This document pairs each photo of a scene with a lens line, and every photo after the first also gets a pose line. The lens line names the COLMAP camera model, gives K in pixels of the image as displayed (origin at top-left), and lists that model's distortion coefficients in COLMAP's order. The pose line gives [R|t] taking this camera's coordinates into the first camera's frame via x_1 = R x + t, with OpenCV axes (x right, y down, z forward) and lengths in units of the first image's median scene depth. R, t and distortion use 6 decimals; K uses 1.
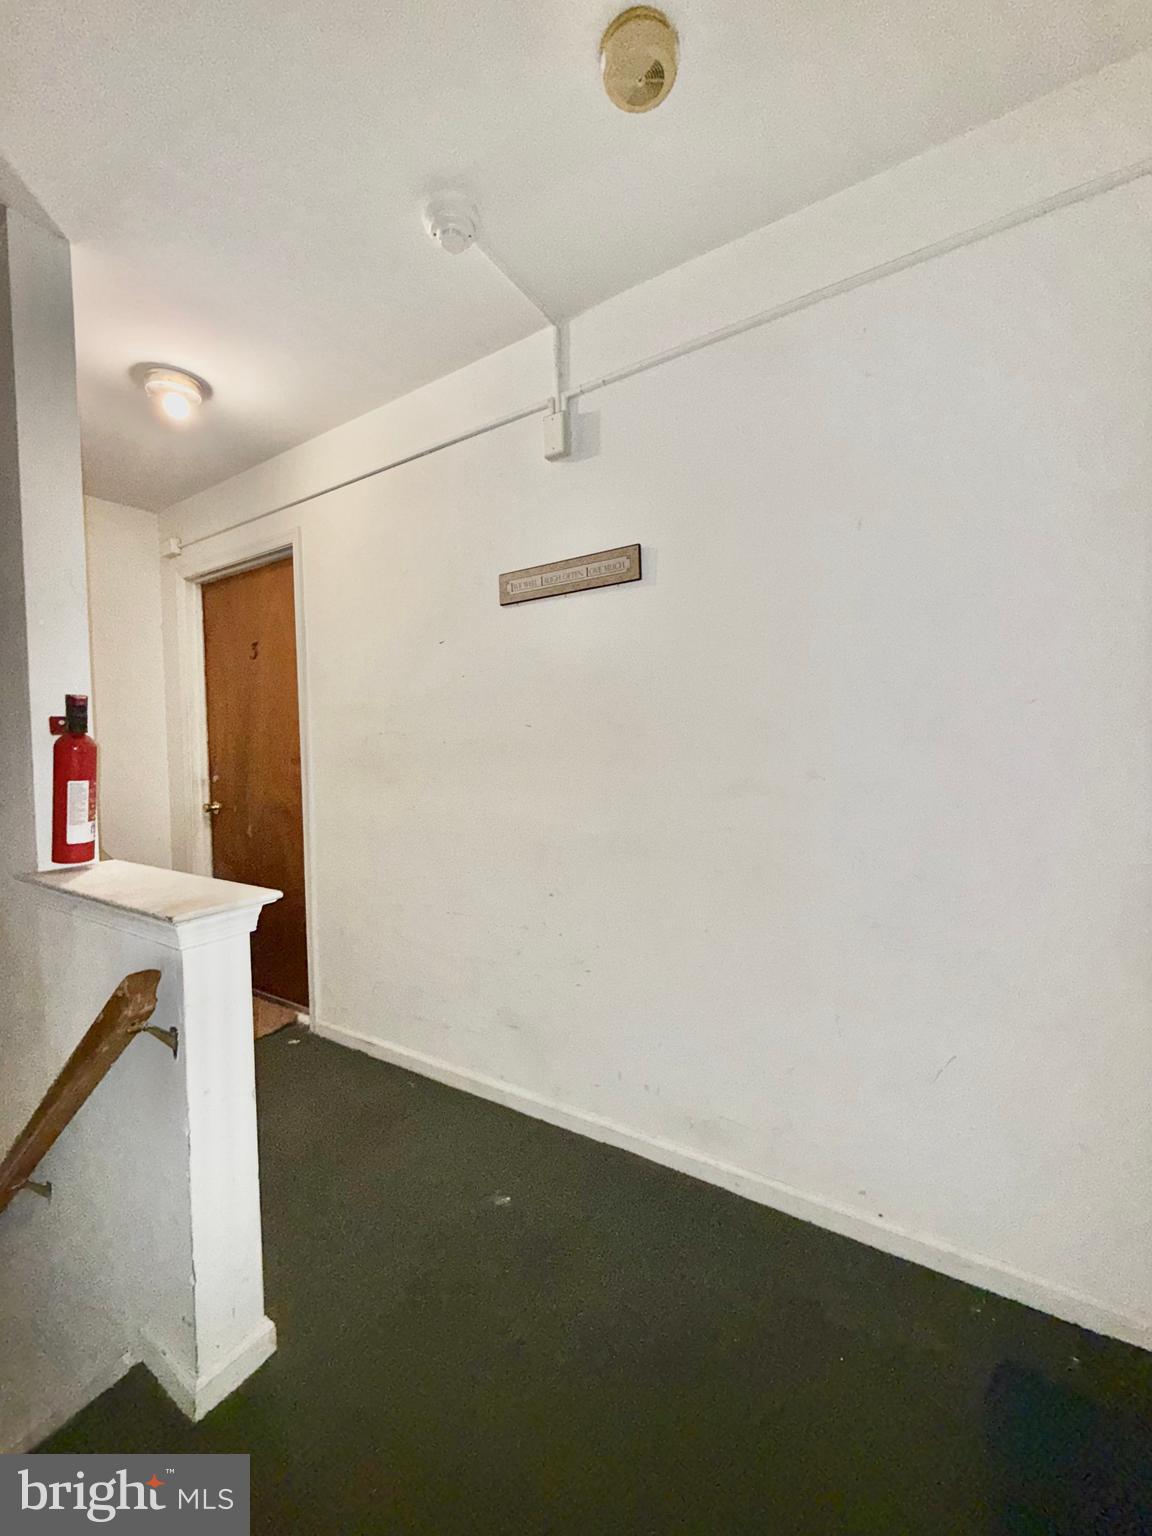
lens RADIAL K [[618.2, 0, 571.1], [0, 618.2, 761.2], [0, 0, 1]] dist [-0.001030, -0.000107]
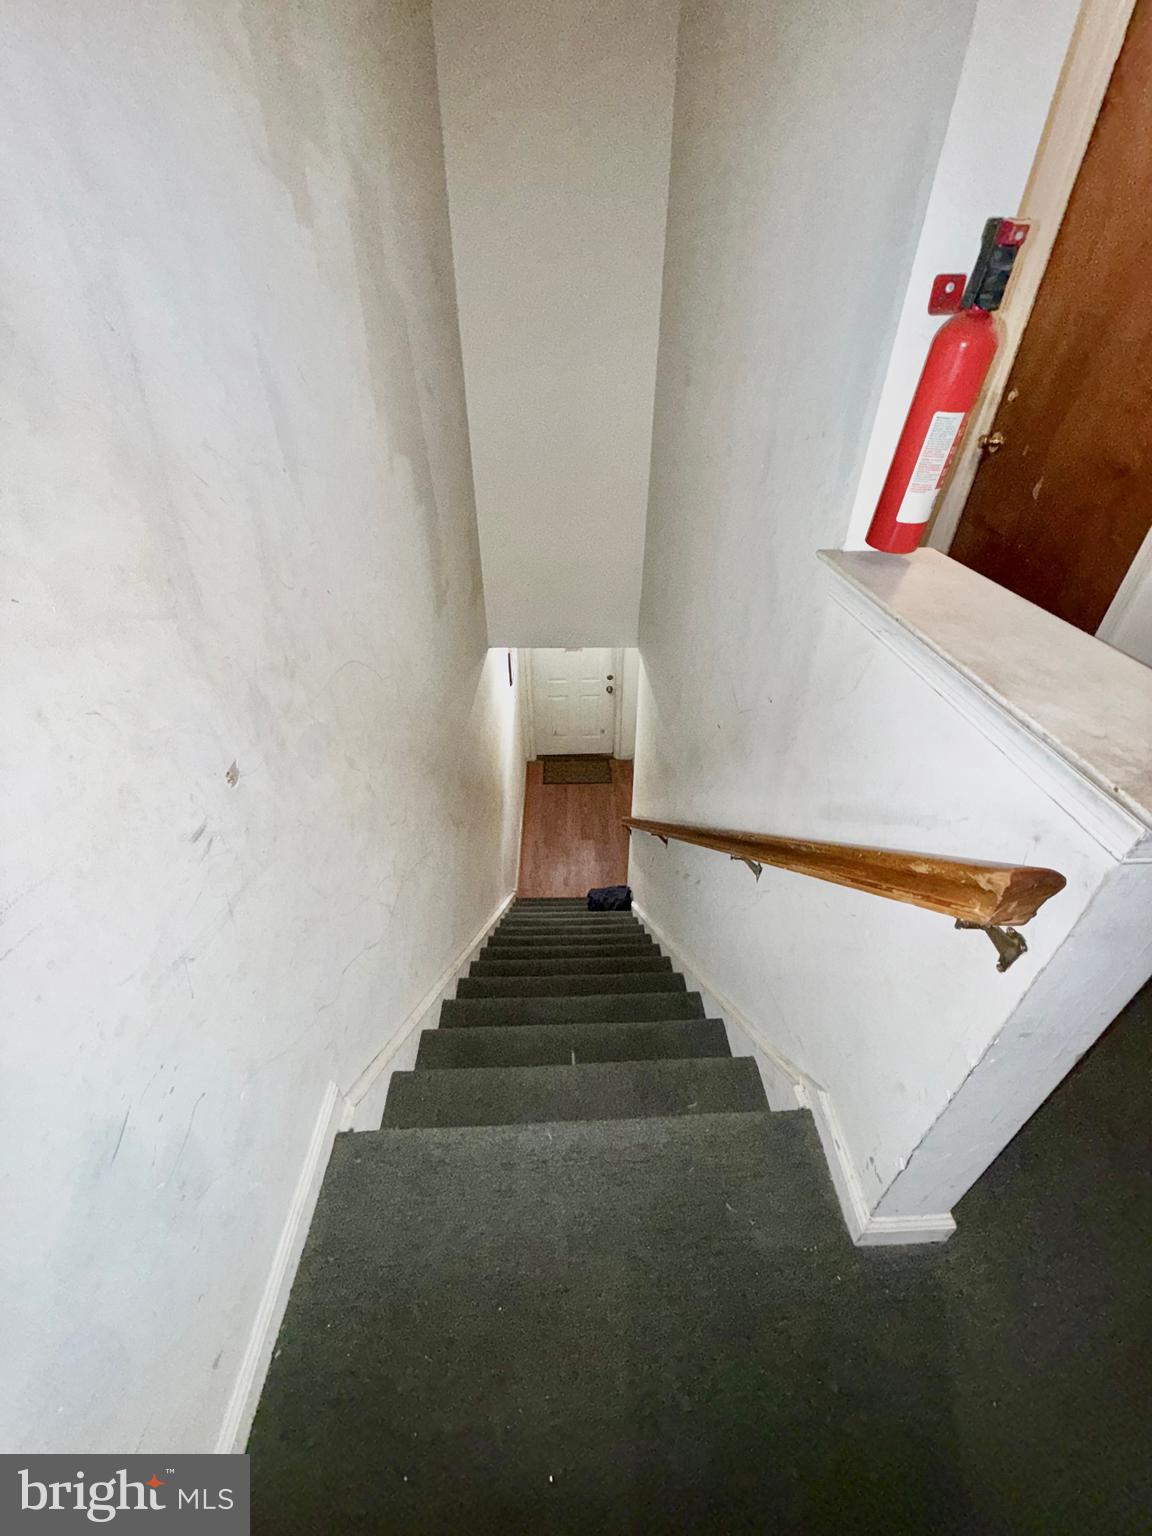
lens RADIAL K [[618.2, 0, 586.6], [0, 618.2, 761.0], [0, 0, 1]] dist [-0.001030, -0.000107]
pose [[0.579347, 0.486169, -0.654214, -0.400681], [-0.048020, 0.821602, 0.568036, -0.011024], [0.813665, -0.297674, 0.499338, 0.295831]]
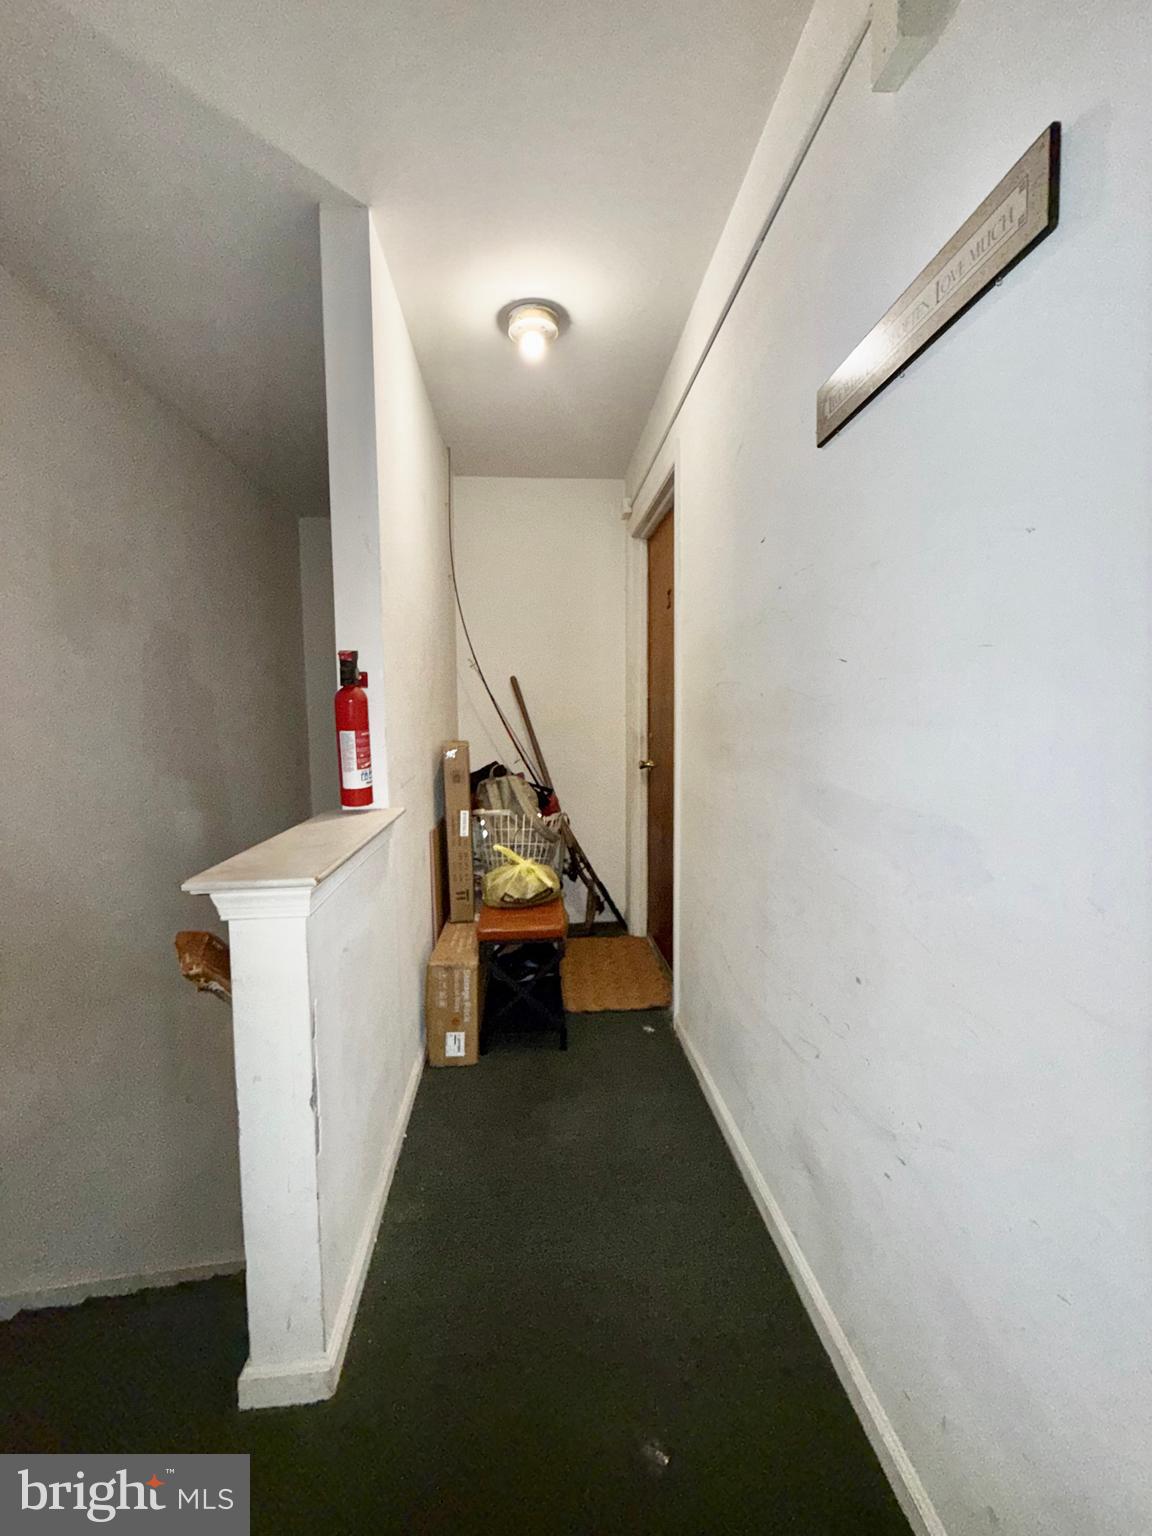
lens RADIAL K [[618.2, 0, 569.7], [0, 618.2, 761.8], [0, 0, 1]] dist [-0.001030, -0.000107]
pose [[0.614331, 0.072682, -0.785694, 0.254421], [-0.021868, 0.996934, 0.075125, -0.003635], [0.788745, -0.028970, 0.614037, 0.568257]]
